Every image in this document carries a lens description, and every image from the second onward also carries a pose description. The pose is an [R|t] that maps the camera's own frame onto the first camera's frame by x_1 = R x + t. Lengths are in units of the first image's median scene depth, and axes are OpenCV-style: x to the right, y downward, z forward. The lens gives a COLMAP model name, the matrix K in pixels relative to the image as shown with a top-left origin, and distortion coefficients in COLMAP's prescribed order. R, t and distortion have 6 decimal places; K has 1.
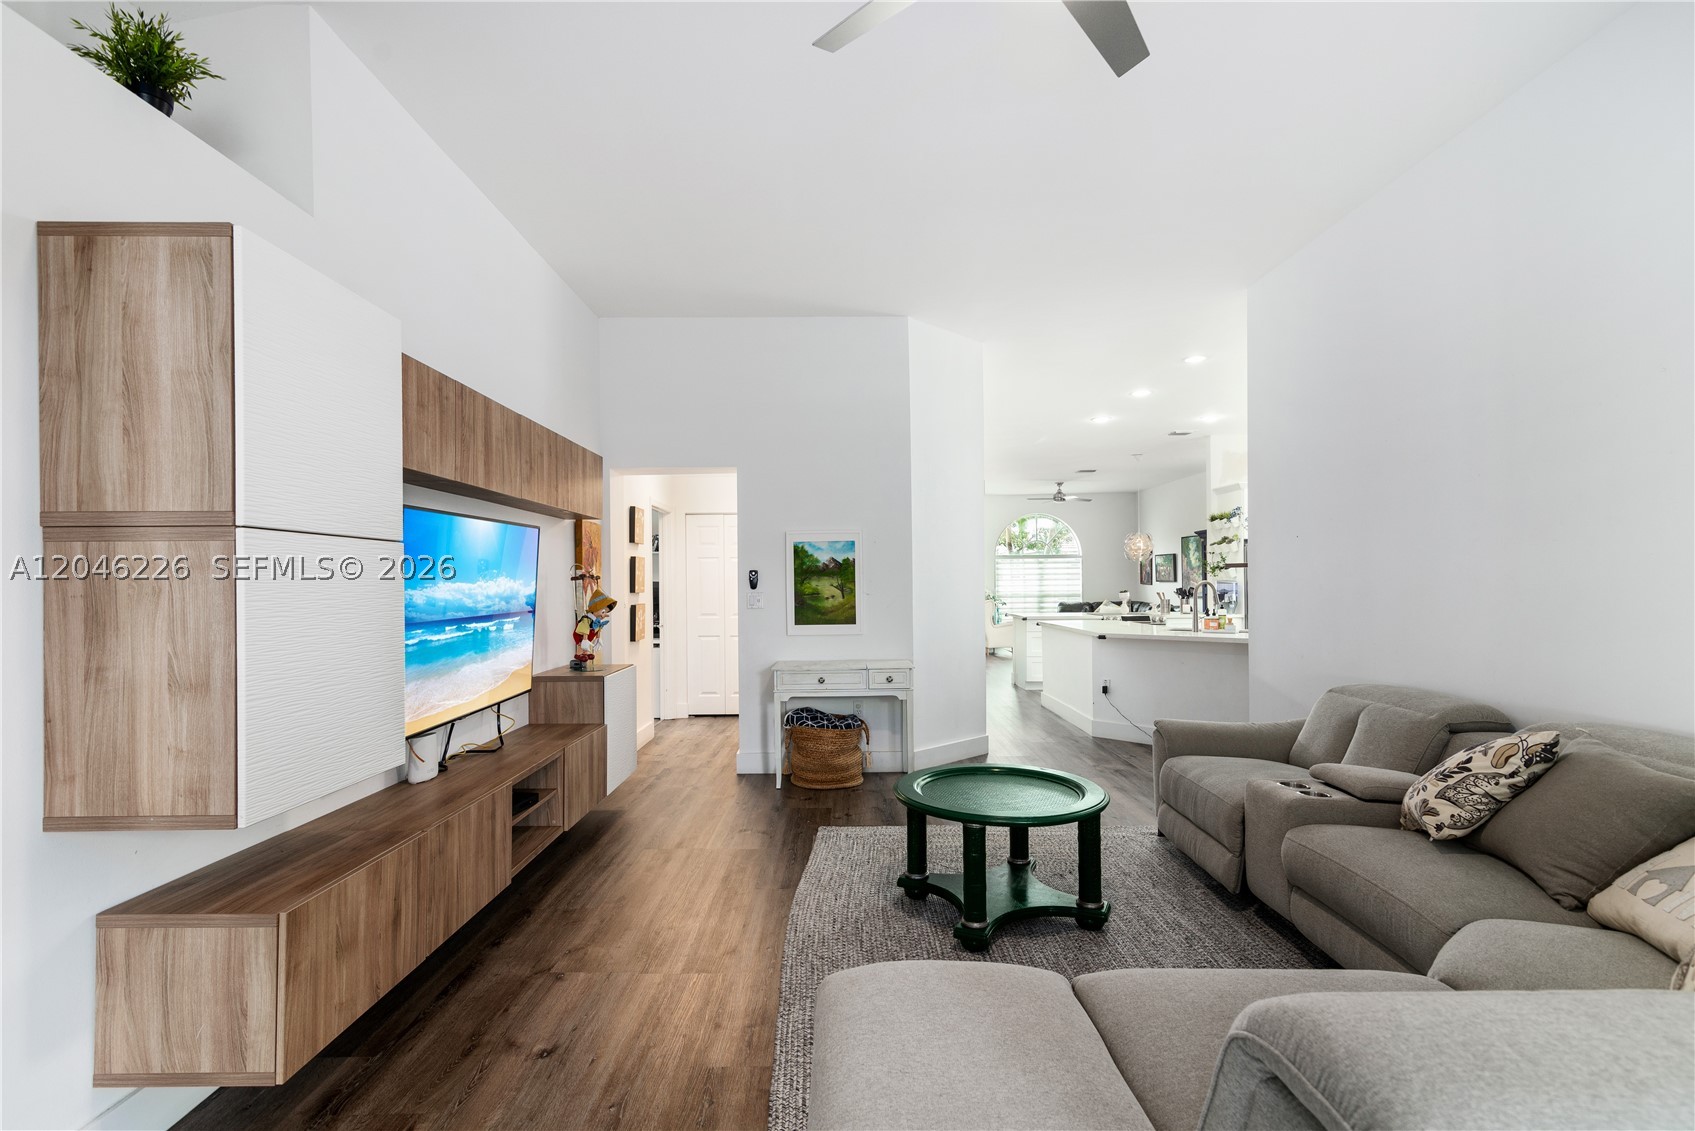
lens RADIAL K [[776.3, 0, 837.1], [0, 776.3, 582.3], [0, 0, 1]] dist [0.013068, -0.000395]
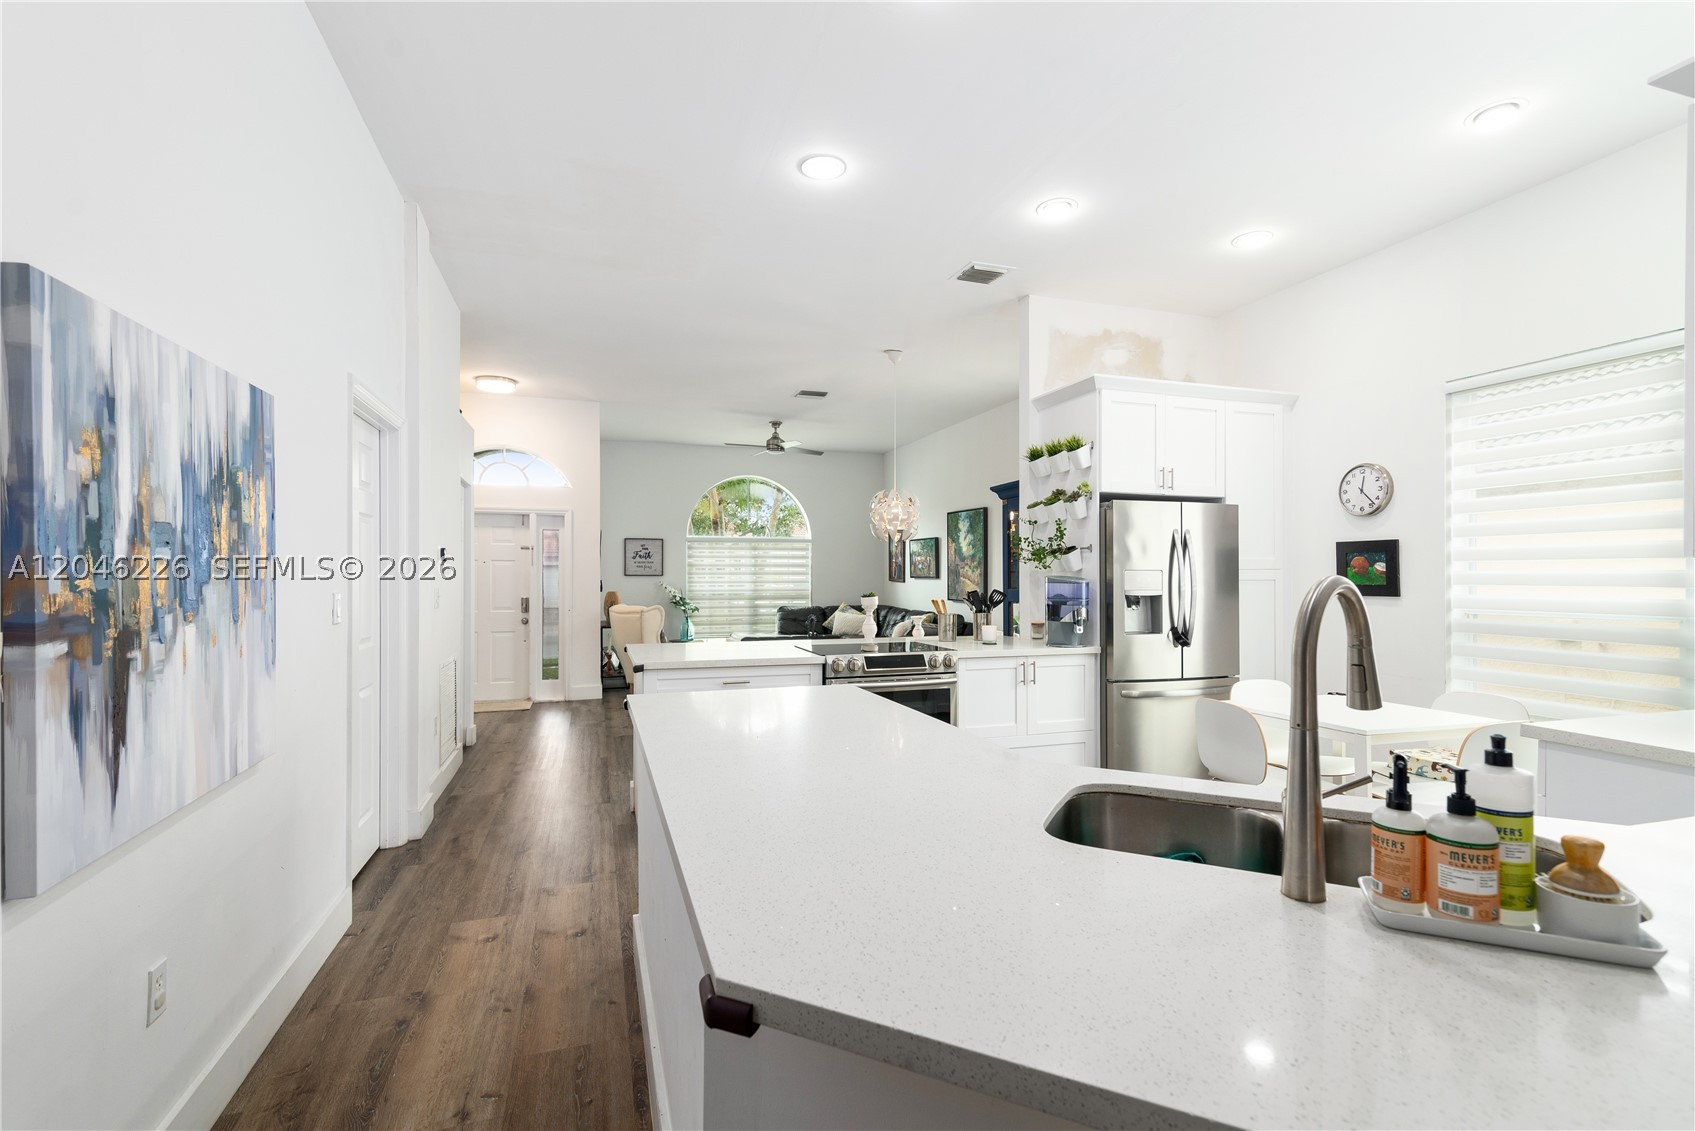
lens RADIAL K [[776.3, 0, 856.1], [0, 776.3, 588.7], [0, 0, 1]] dist [0.013068, -0.000395]
pose [[0.942459, 0.005502, 0.334275, 0.141764], [-0.010898, 0.999839, 0.014271, -0.000436], [-0.334143, -0.017093, 0.942367, 0.388921]]
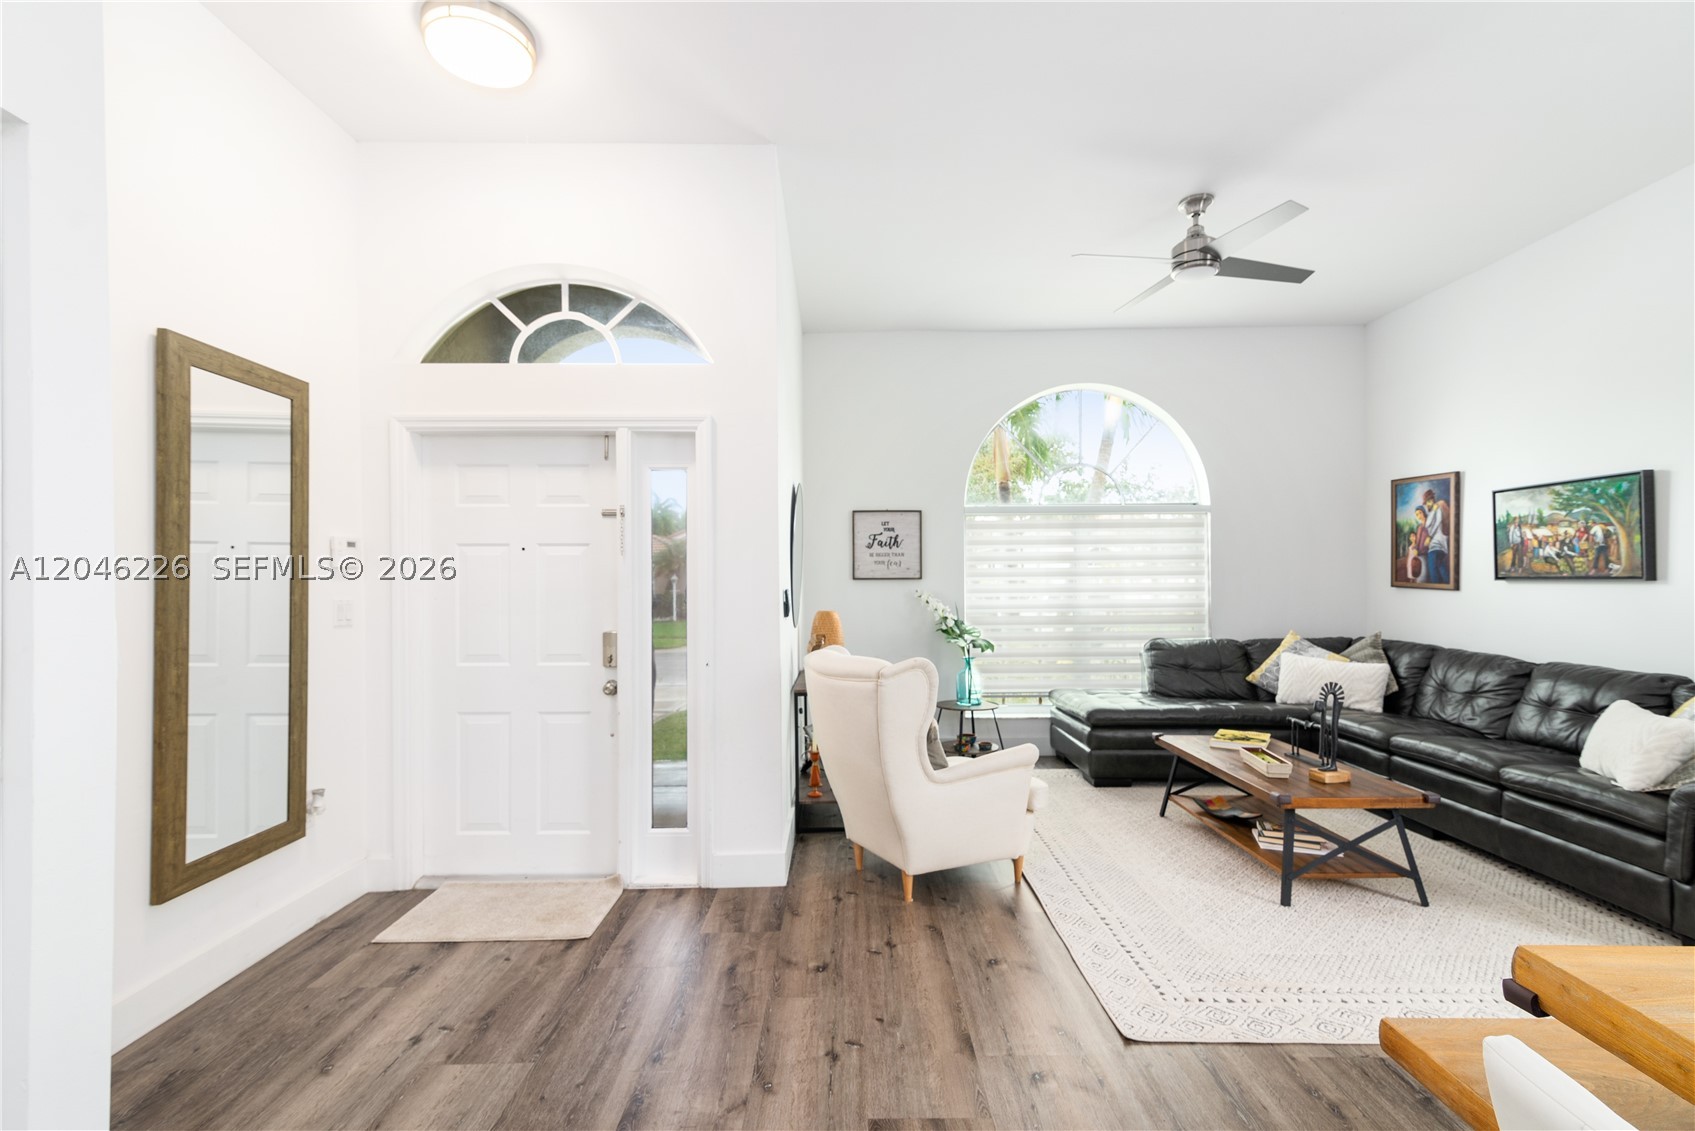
lens RADIAL K [[776.3, 0, 844.0], [0, 776.3, 593.3], [0, 0, 1]] dist [0.013068, -0.000395]
pose [[0.999831, 0.004421, 0.017839, 0.171058], [-0.004711, 0.999857, 0.016250, 0.000913], [-0.017764, -0.016331, 0.999709, 0.774797]]
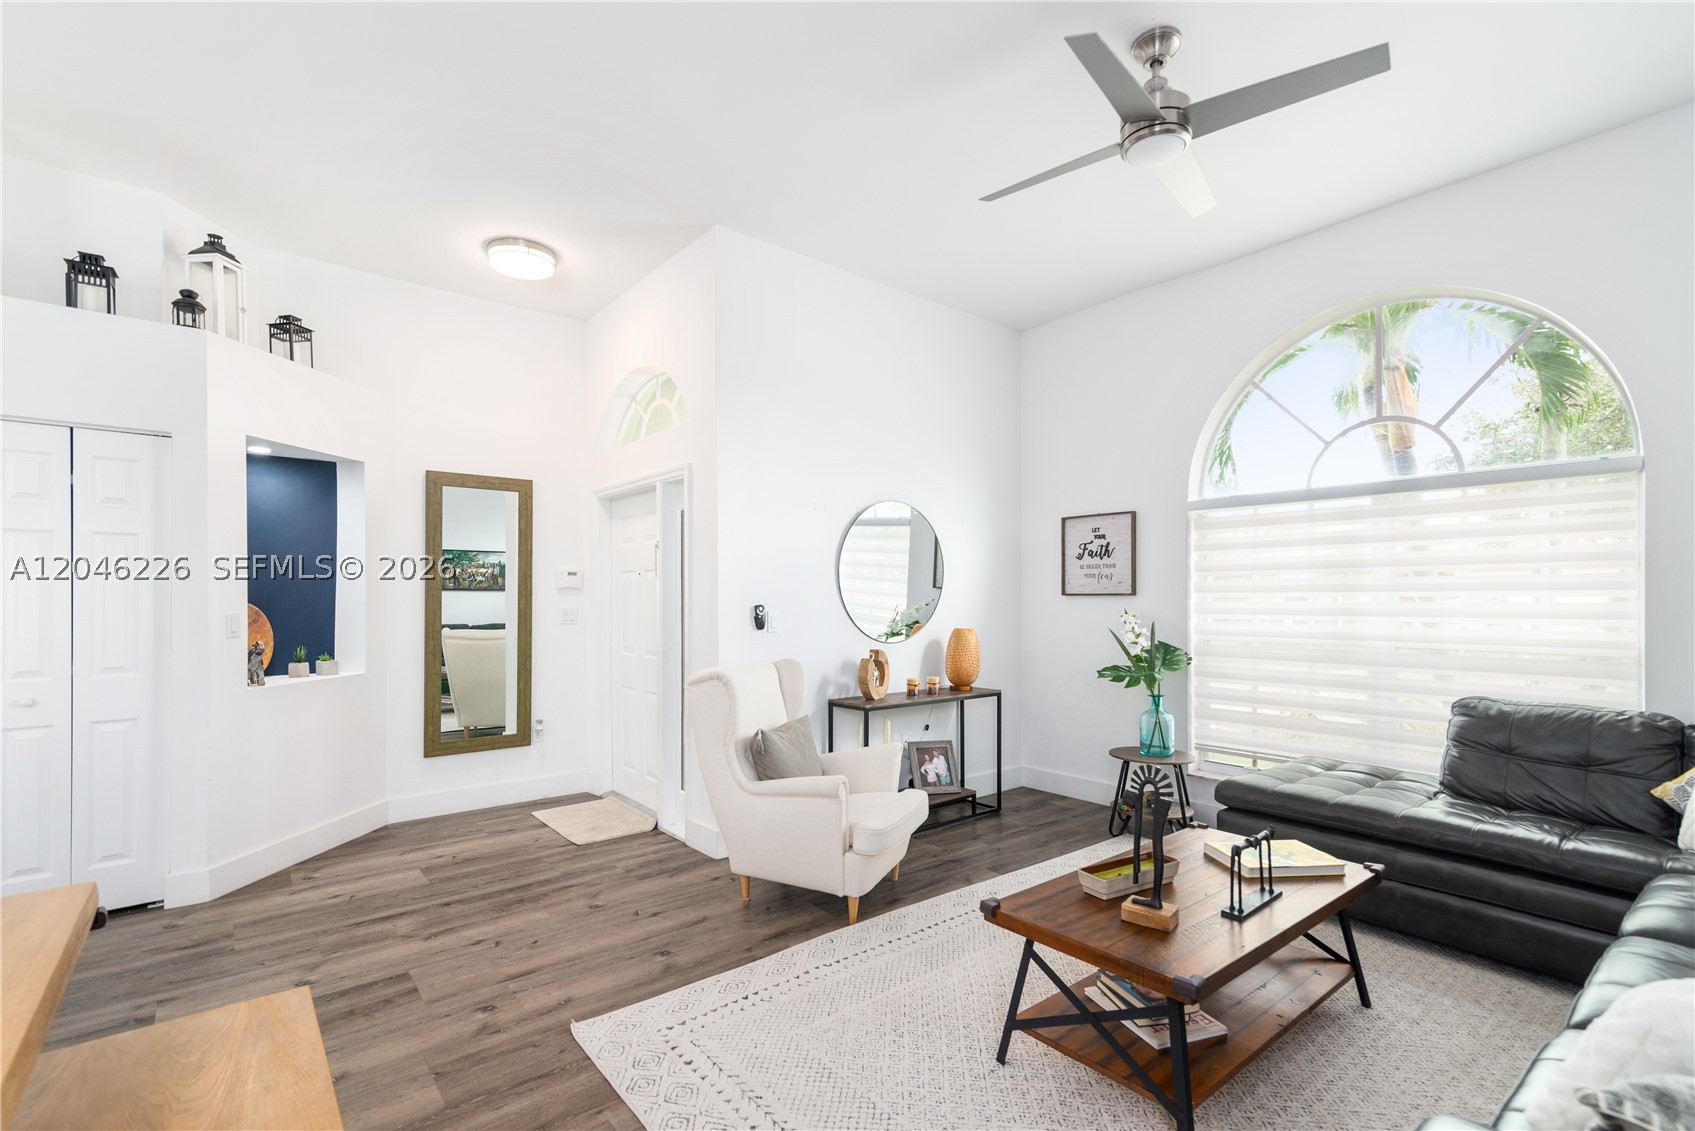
lens RADIAL K [[776.3, 0, 831.7], [0, 776.3, 606.9], [0, 0, 1]] dist [0.013068, -0.000395]
pose [[0.631876, 0.019710, -0.774818, 0.400976], [-0.003501, 0.999739, 0.022576, -0.002137], [0.775061, -0.011552, 0.631781, 0.870553]]
